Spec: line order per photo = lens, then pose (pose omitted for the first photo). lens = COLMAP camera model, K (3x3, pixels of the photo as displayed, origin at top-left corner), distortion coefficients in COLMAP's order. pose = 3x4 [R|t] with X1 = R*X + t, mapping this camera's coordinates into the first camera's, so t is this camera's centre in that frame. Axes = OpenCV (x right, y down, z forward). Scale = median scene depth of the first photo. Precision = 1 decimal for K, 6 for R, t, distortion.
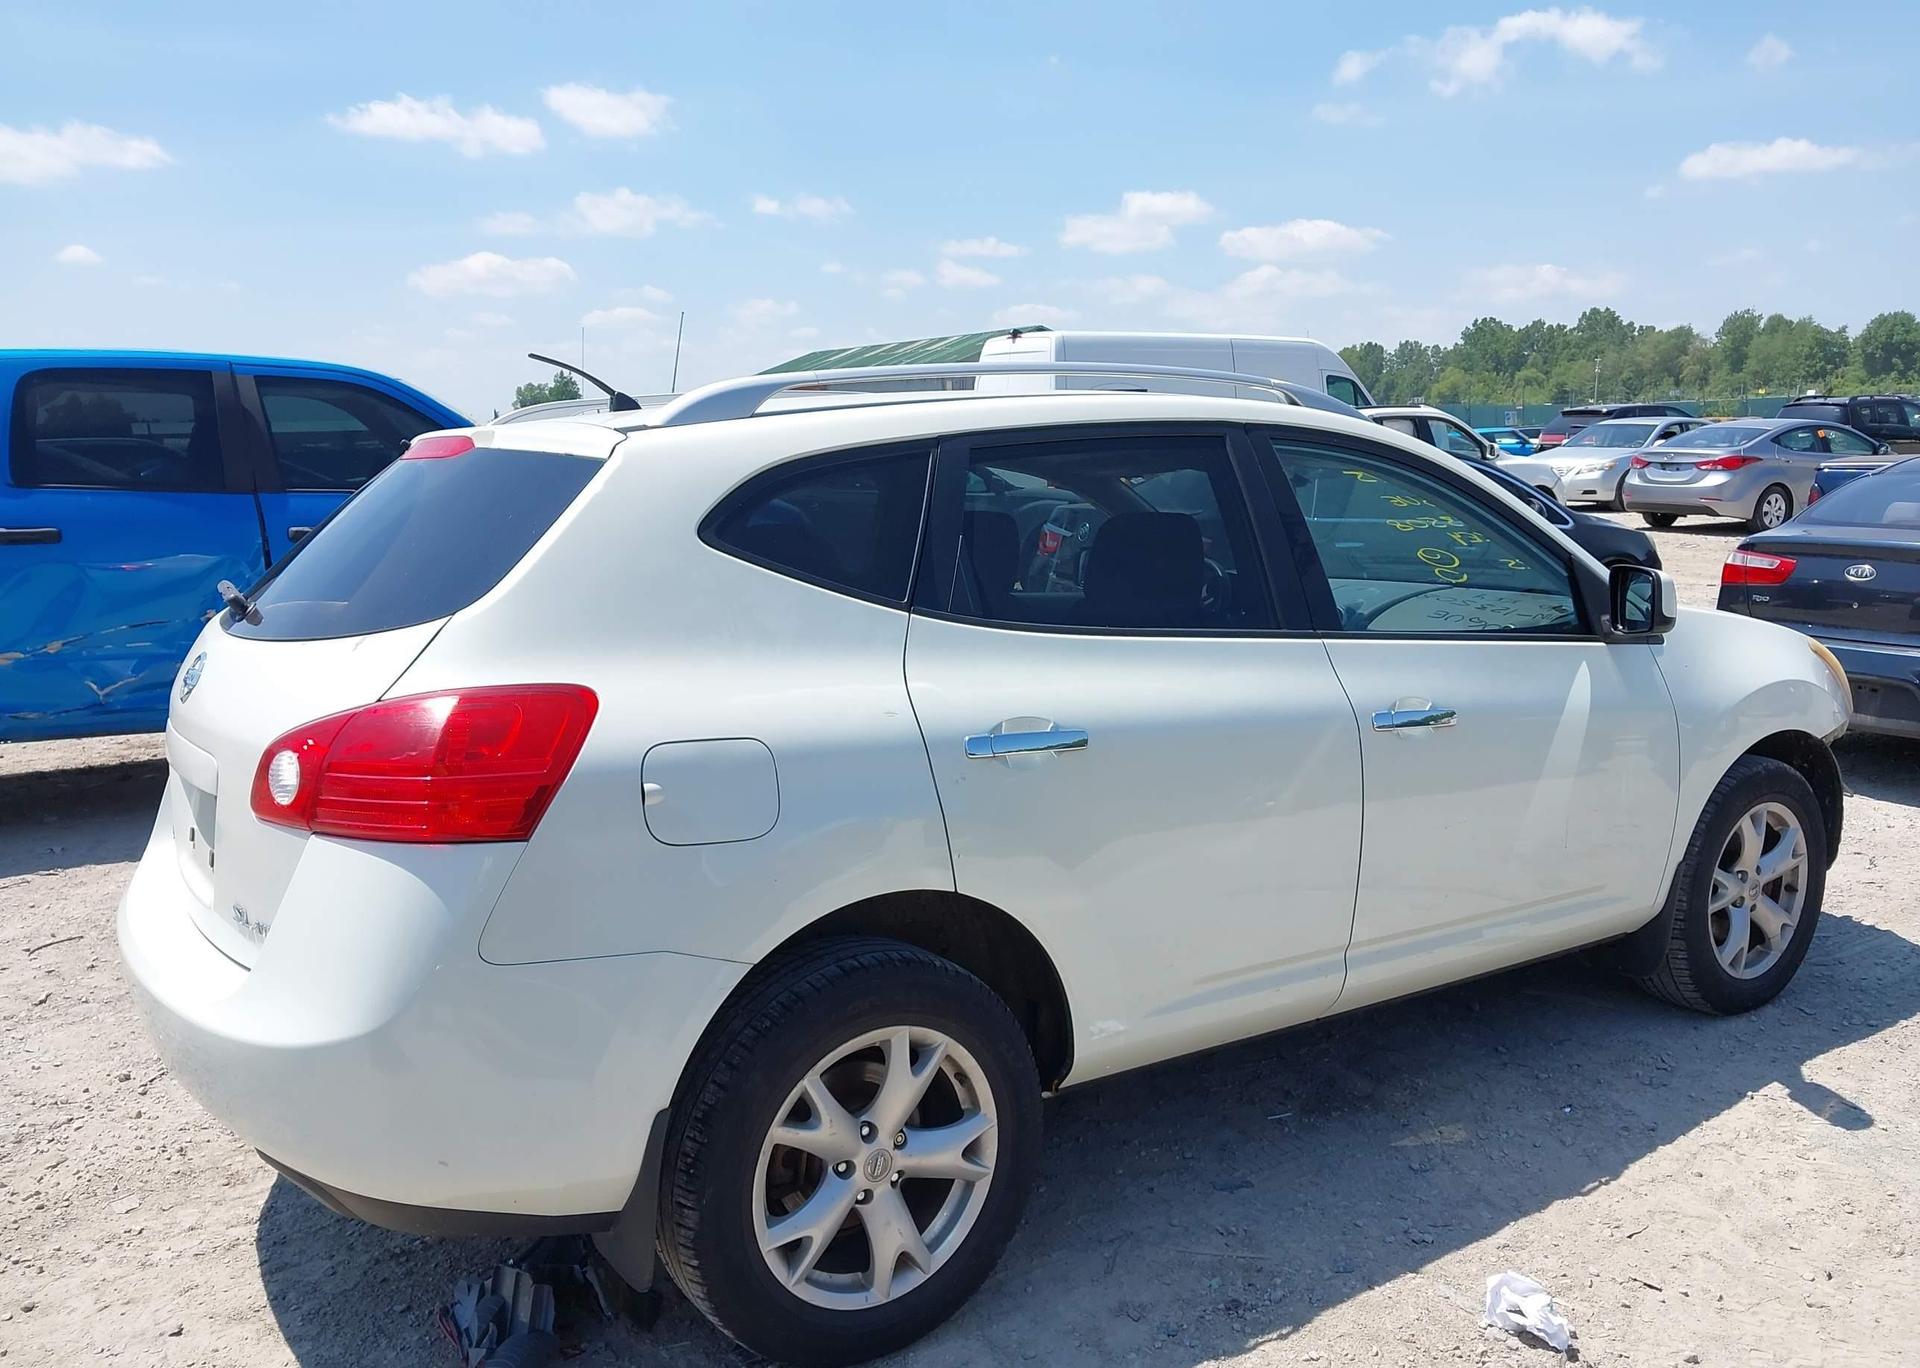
lens RADIAL K [[1533.5, 0, 962.6], [0, 1533.5, 694.9], [0, 0, 1]] dist [0.024206, -0.030094]
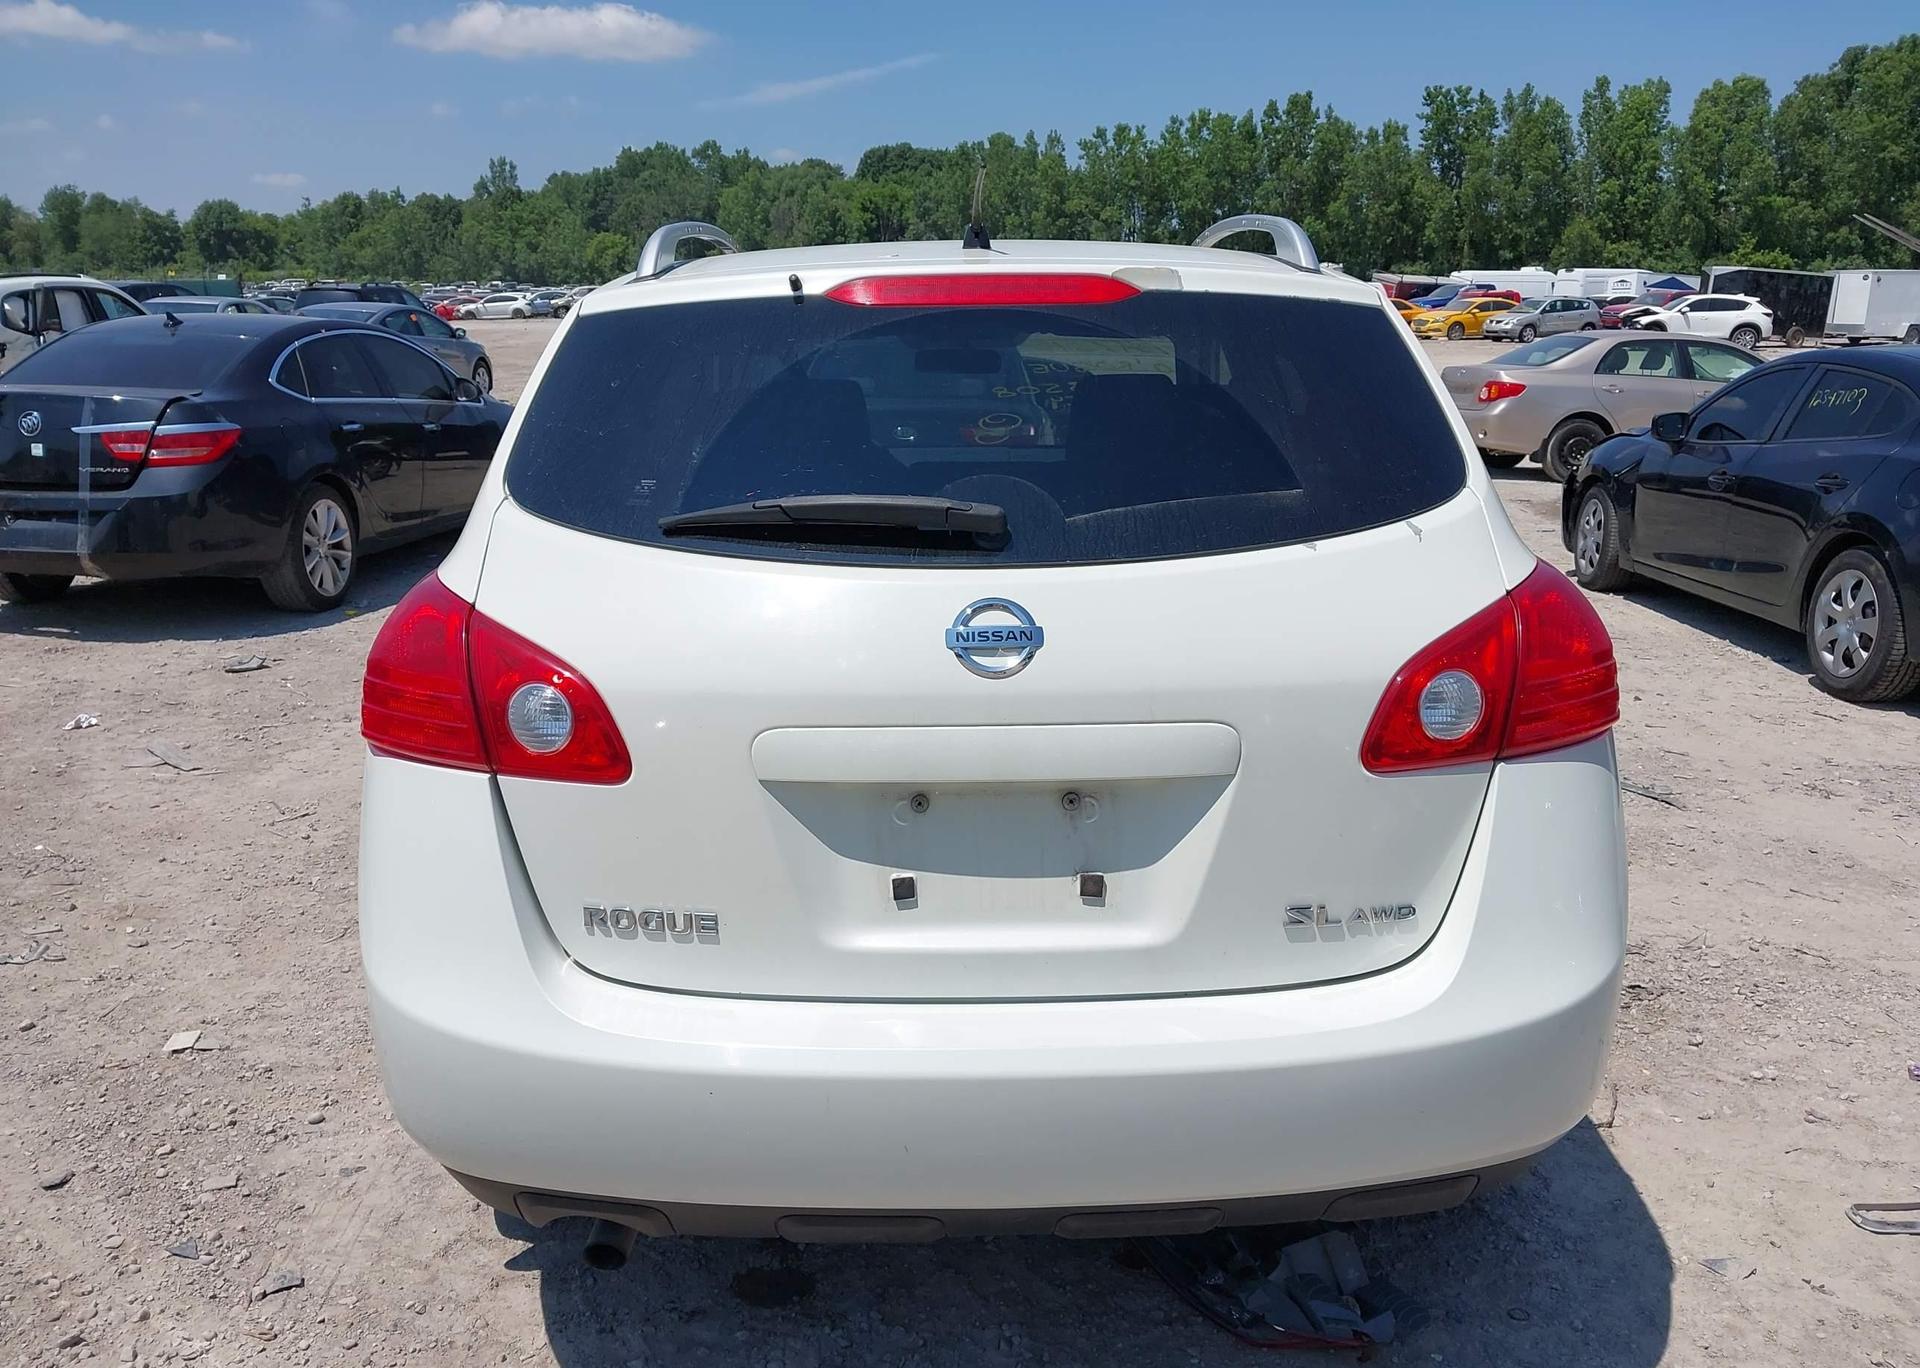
lens RADIAL K [[1533.5, 0, 964.5], [0, 1533.5, 690.4], [0, 0, 1]] dist [0.024206, -0.030094]
pose [[0.558242, -0.179768, 0.809969, -0.761694], [0.123451, 0.983375, 0.133170, -0.056063], [-0.820442, 0.025650, 0.571154, 0.467664]]
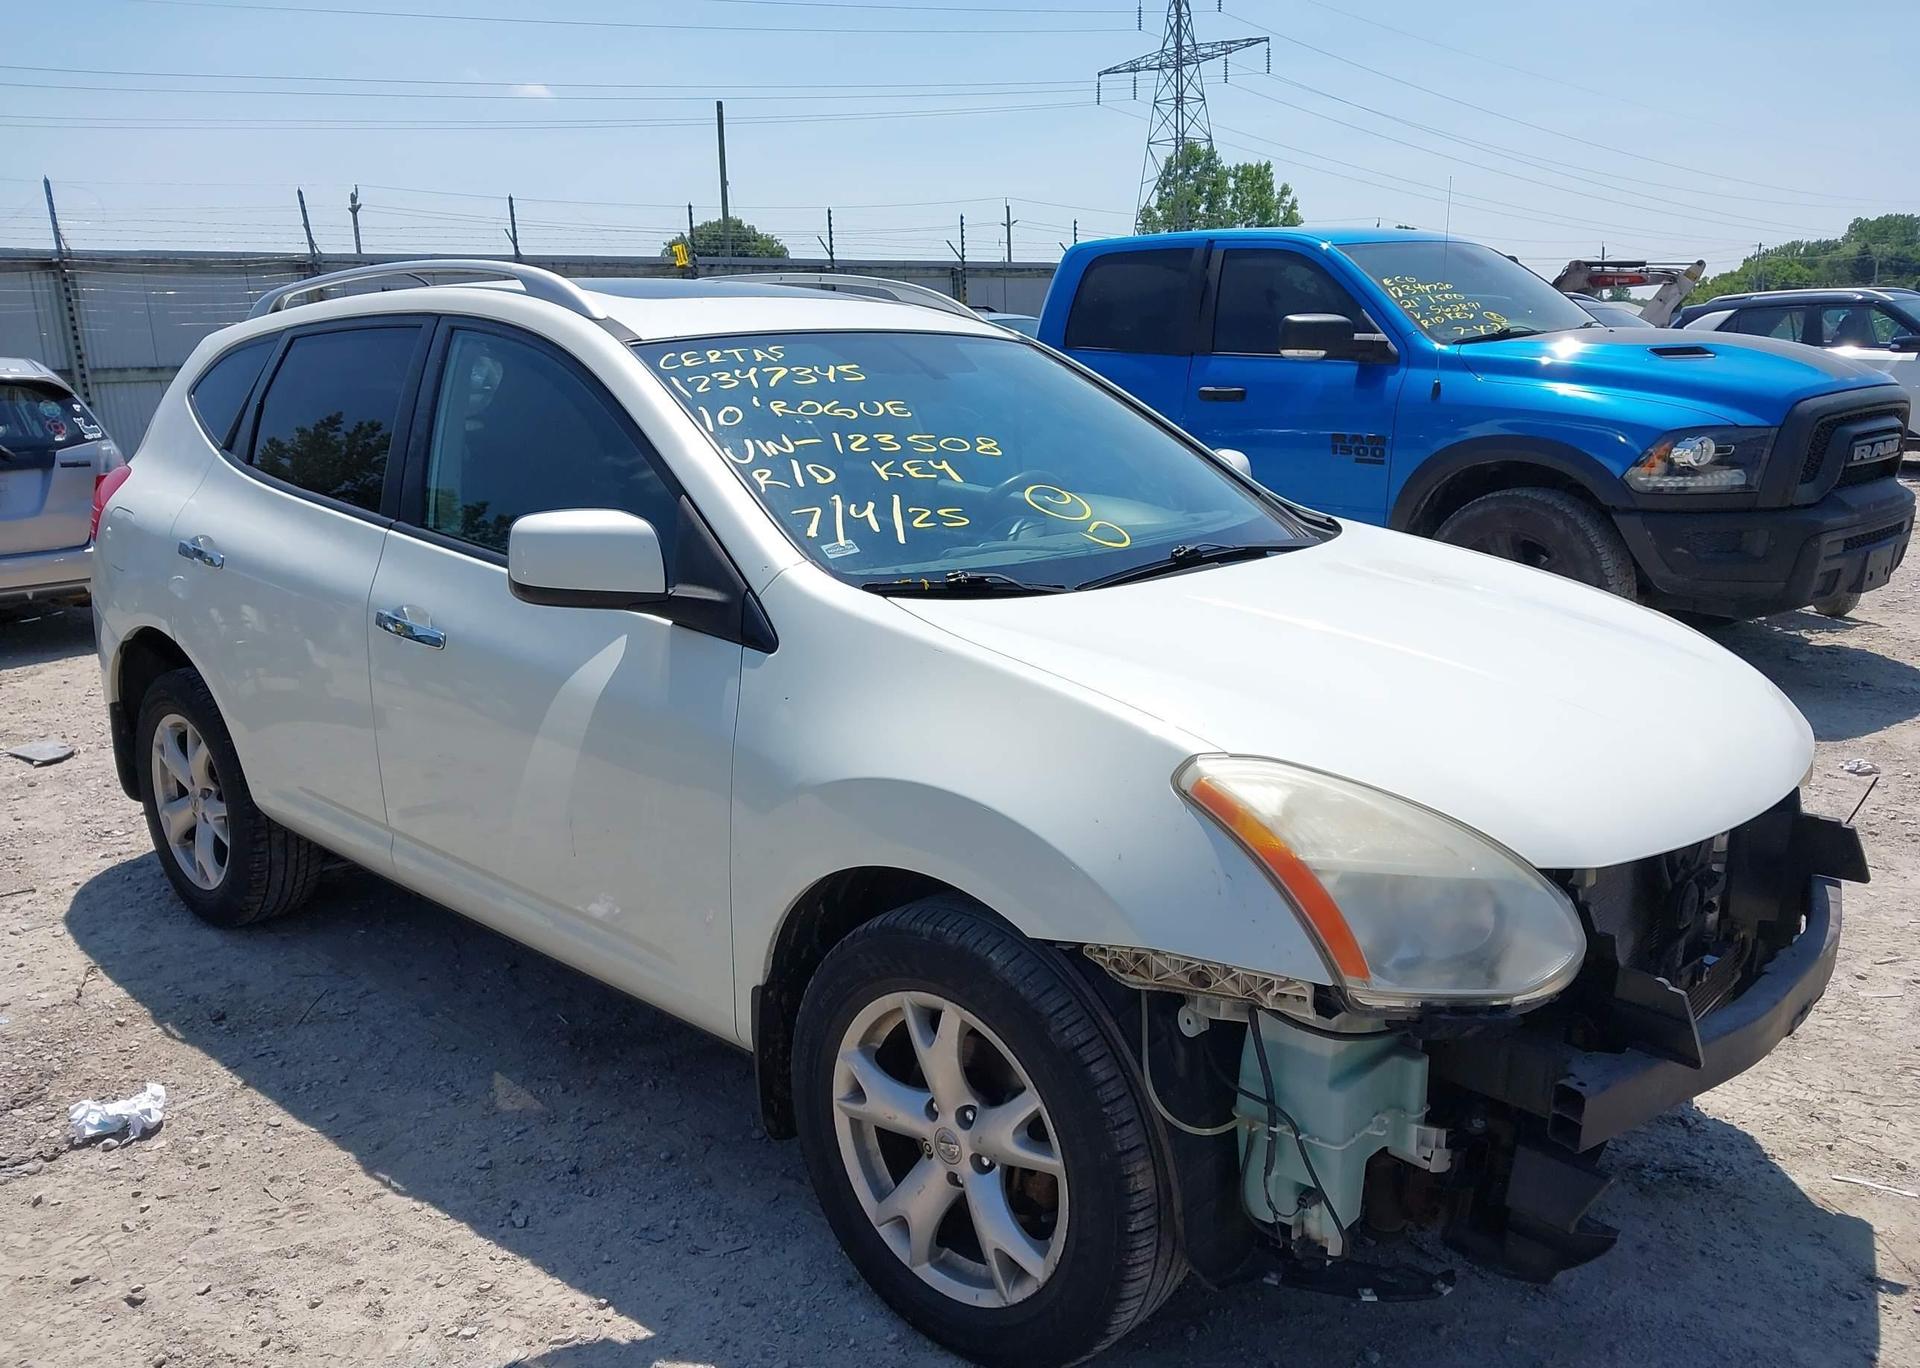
lens RADIAL K [[1533.5, 0, 953.0], [0, 1533.5, 692.2], [0, 0, 1]] dist [0.024206, -0.030094]
pose [[0.224690, 0.231737, -0.946474, 1.116557], [-0.137358, 0.969144, 0.204679, -0.163537], [0.964701, 0.084016, 0.249587, 0.945027]]
